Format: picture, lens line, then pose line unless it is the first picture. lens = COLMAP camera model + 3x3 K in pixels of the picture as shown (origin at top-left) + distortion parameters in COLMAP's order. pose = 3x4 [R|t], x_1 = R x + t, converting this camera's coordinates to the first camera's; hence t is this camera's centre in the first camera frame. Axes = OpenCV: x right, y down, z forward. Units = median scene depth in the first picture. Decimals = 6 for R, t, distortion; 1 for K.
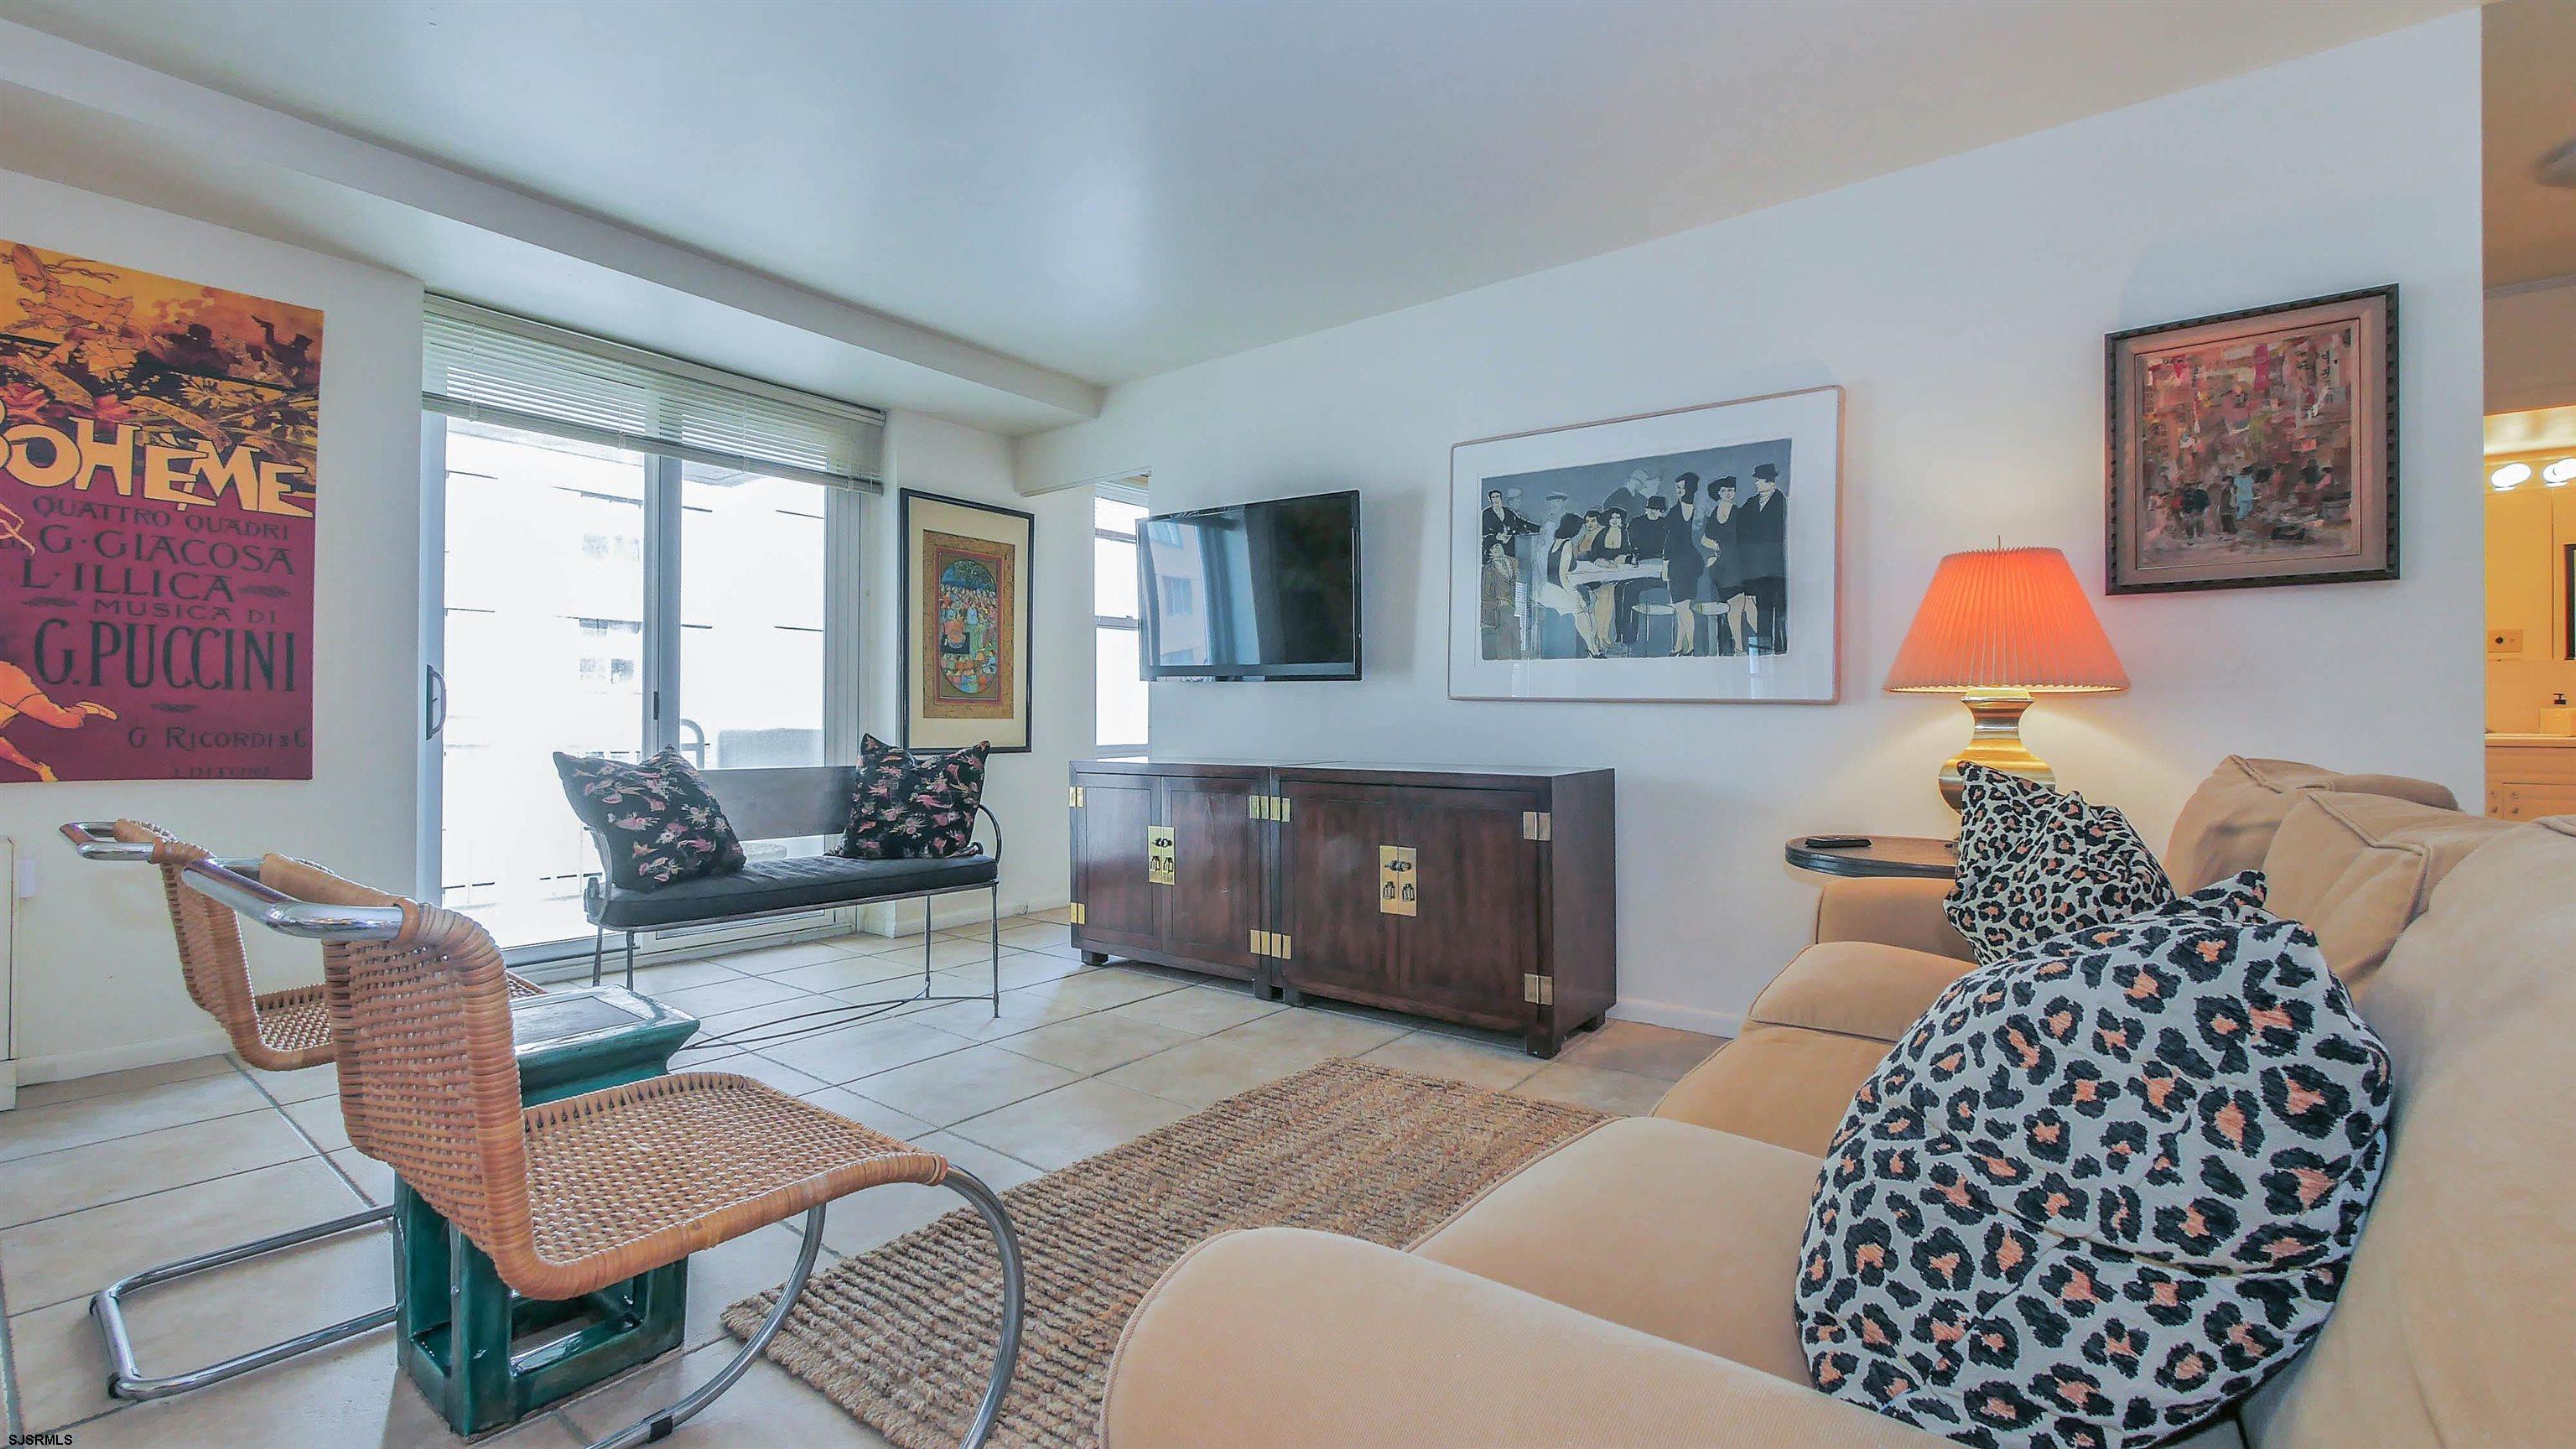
lens RADIAL K [[1060.6, 0, 1282.4], [0, 1060.6, 715.5], [0, 0, 1]] dist [-0.003312, -0.000314]
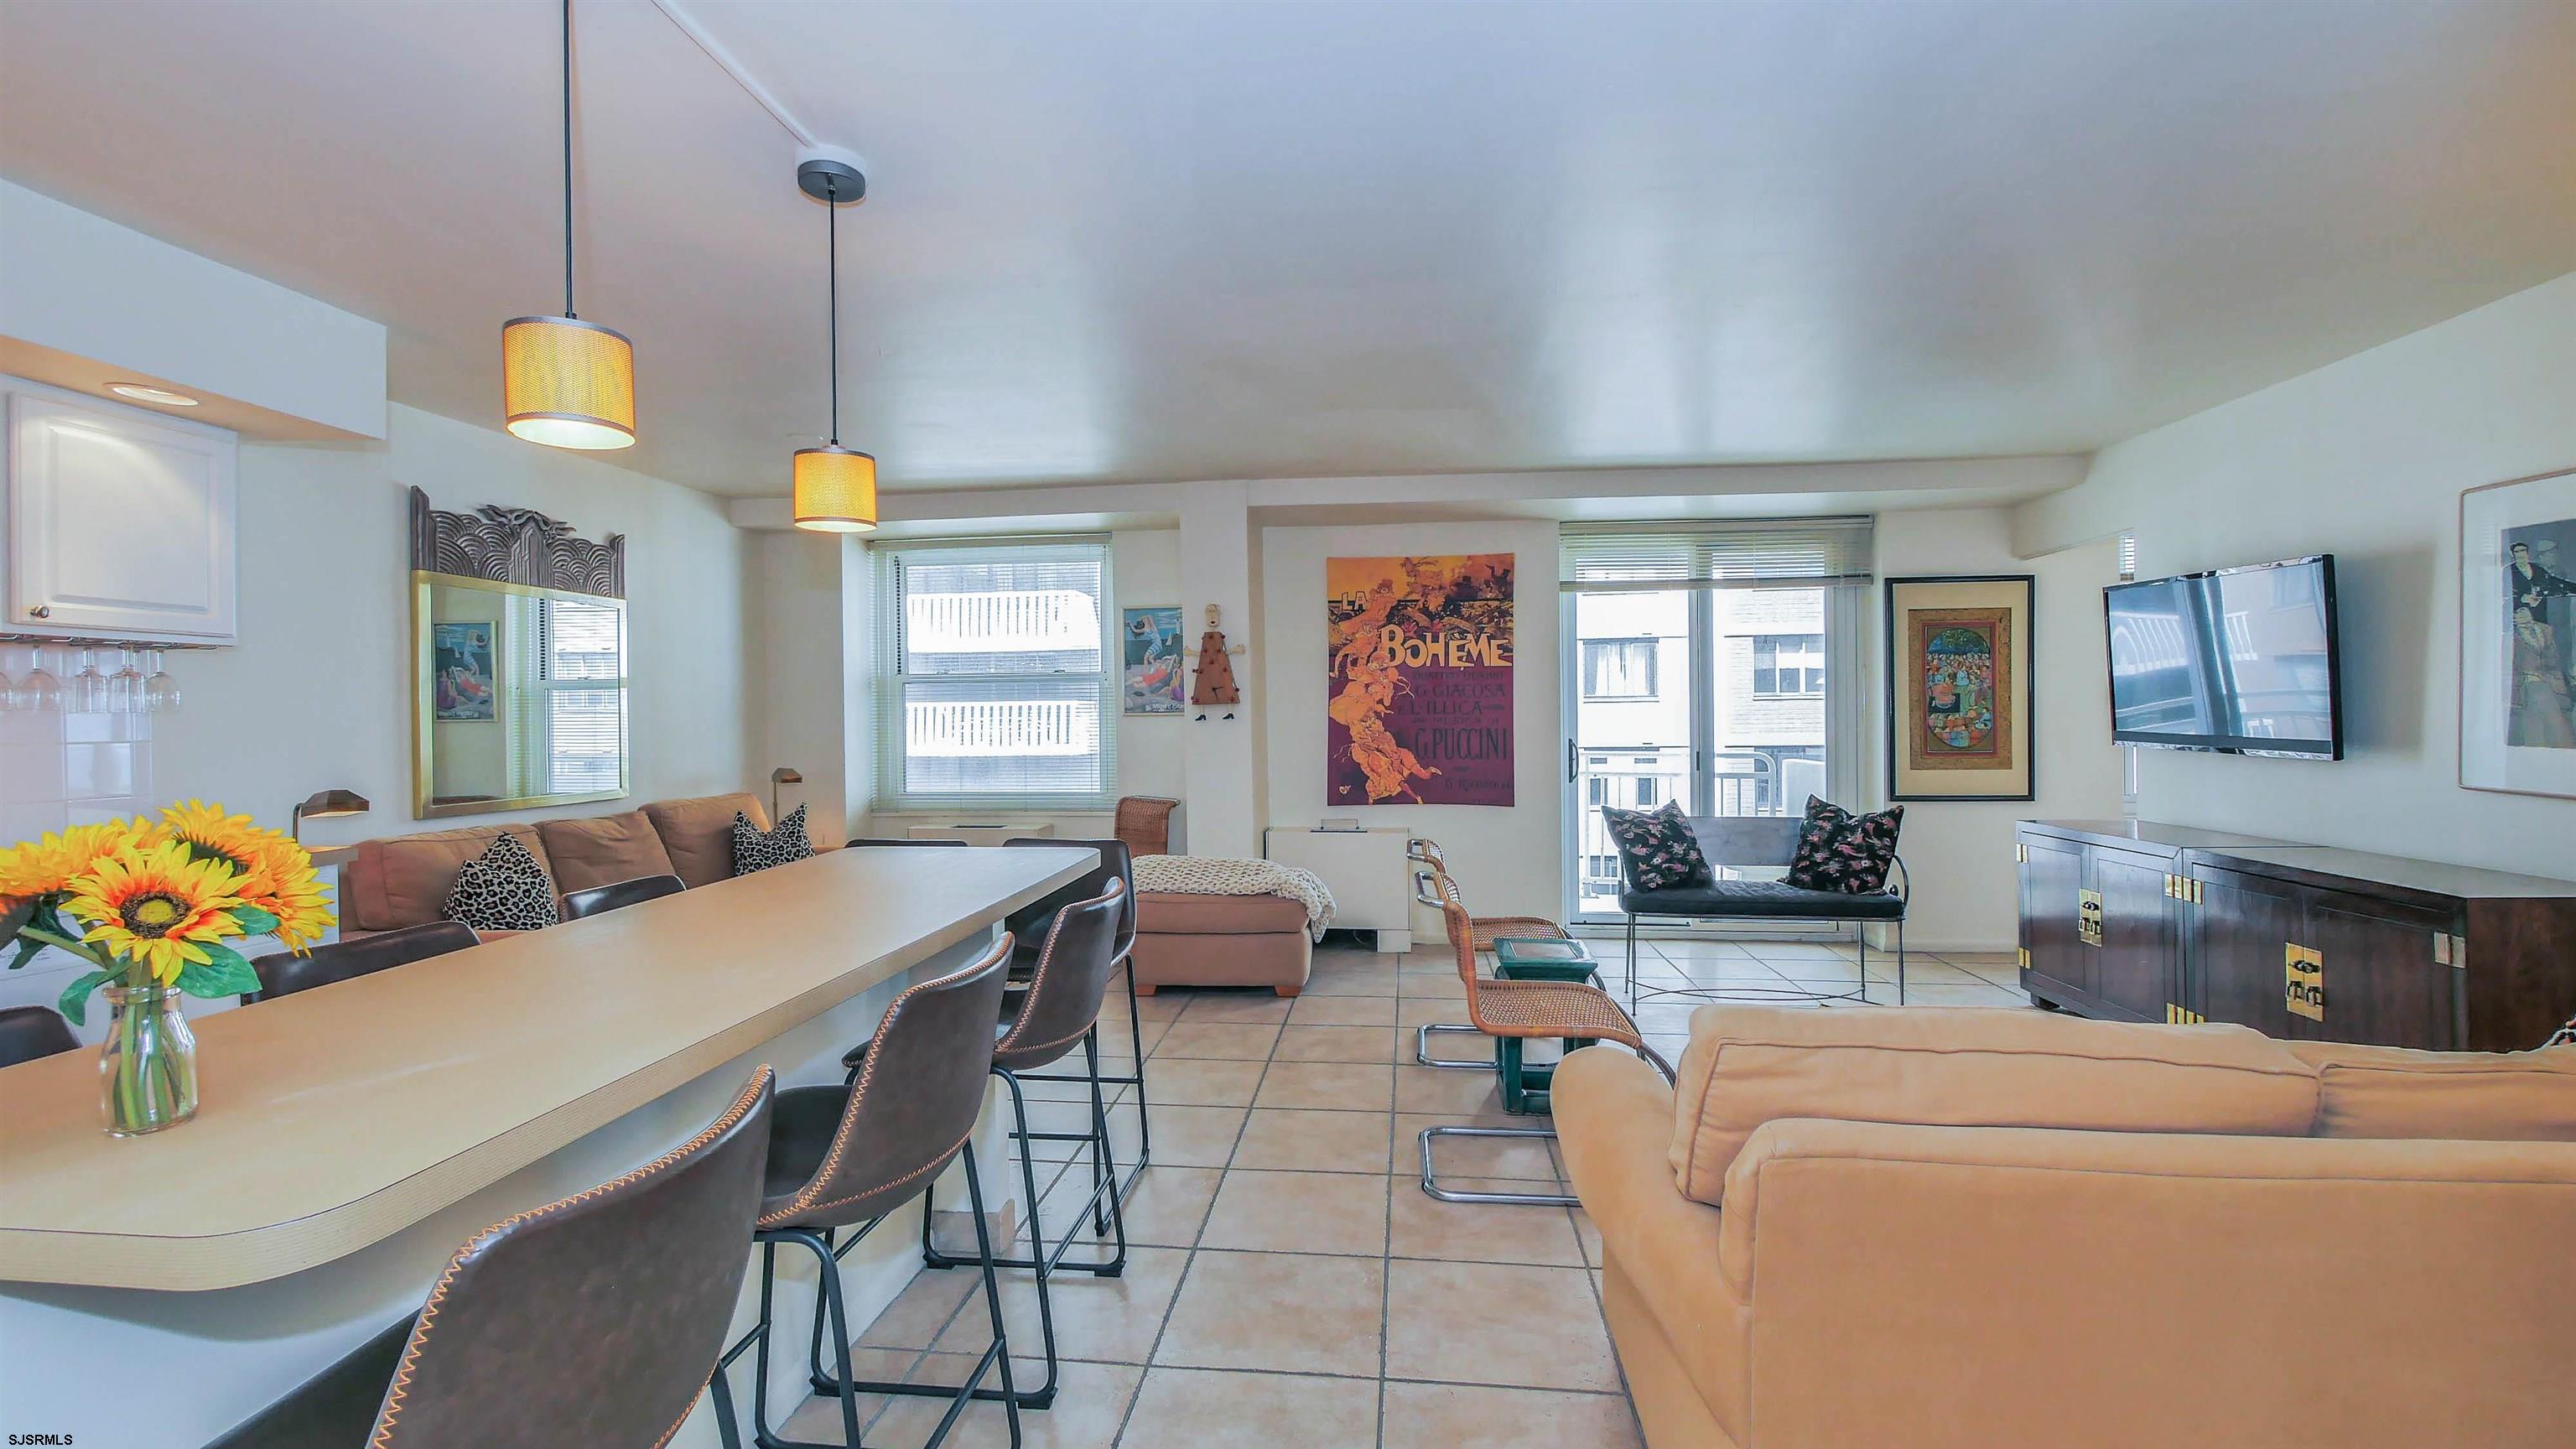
lens RADIAL K [[1061.9, 0, 1282.7], [0, 1061.9, 721.9], [0, 0, 1]] dist [-0.006579, 0.001164]
pose [[0.514267, -0.002922, -0.857625, 0.447905], [0.017965, 0.999811, 0.007367, -0.103593], [0.857442, -0.019196, 0.514223, -0.288763]]
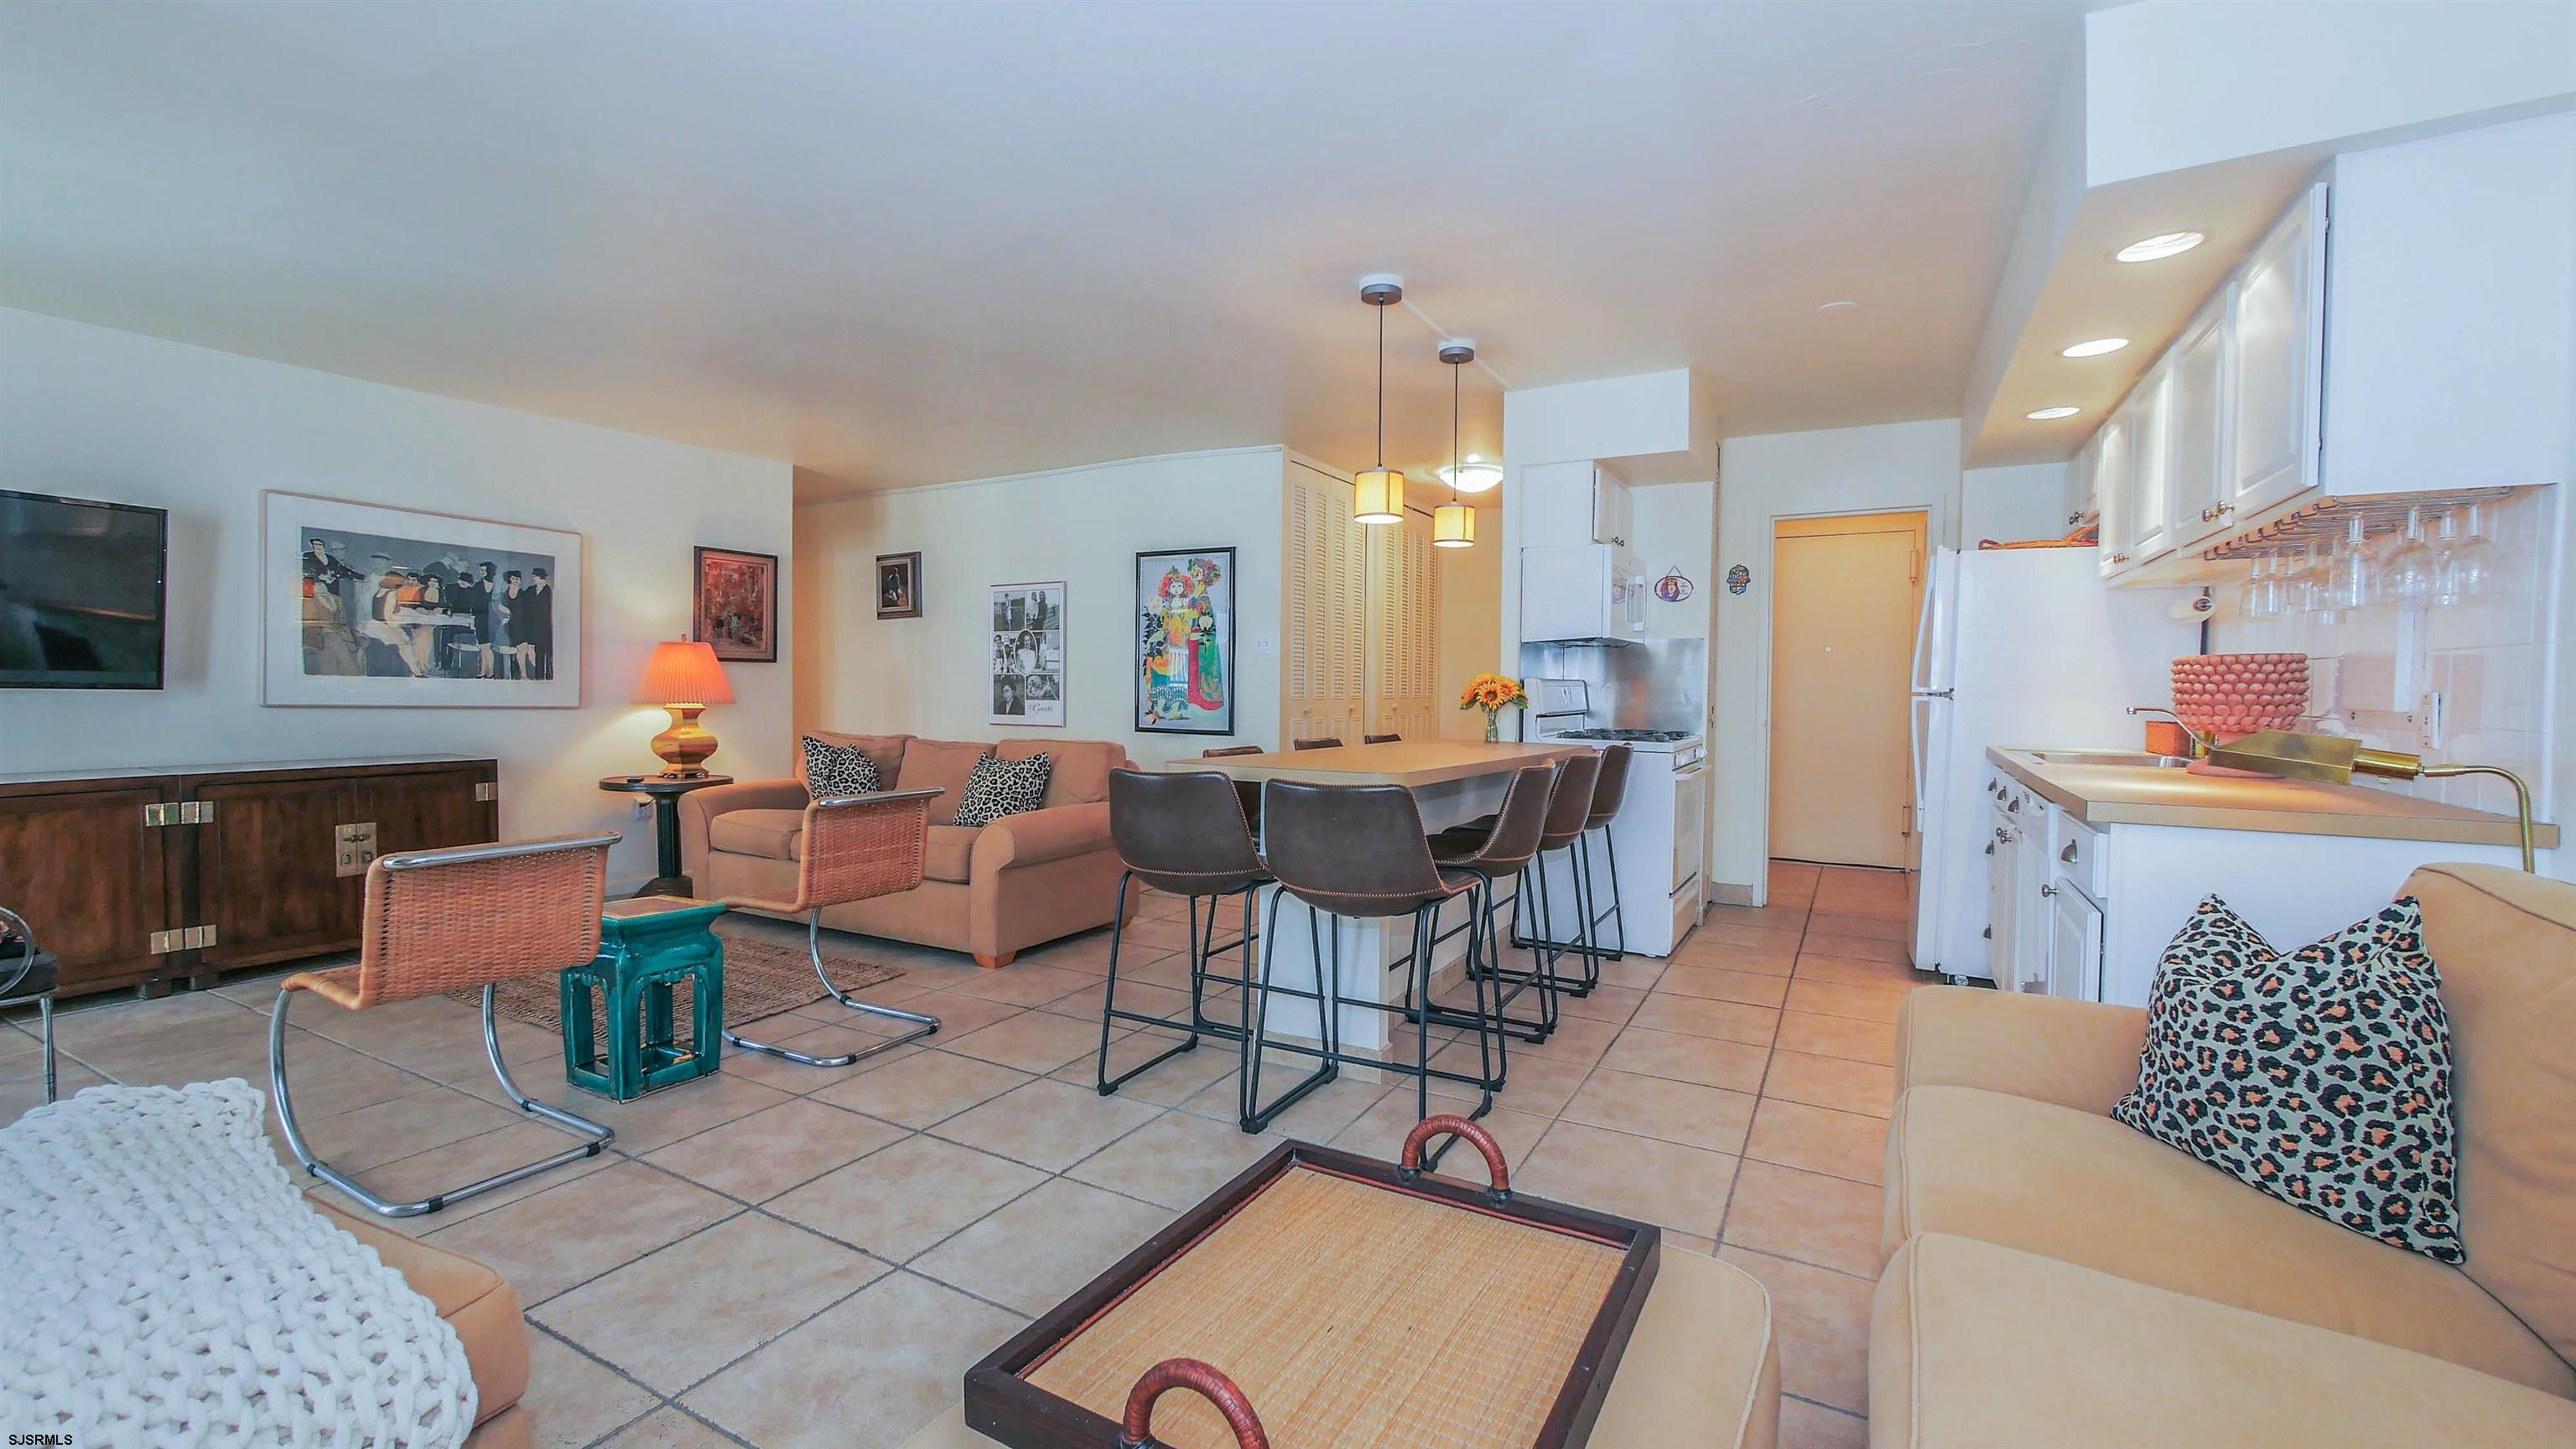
lens RADIAL K [[1061.9, 0, 1282.7], [0, 1061.9, 721.9], [0, 0, 1]] dist [-0.006579, 0.001164]
pose [[-0.147970, -0.038592, 0.988239, -1.309488], [-0.015599, 0.999205, 0.036684, -0.065985], [-0.988869, -0.009988, -0.148454, 0.064159]]
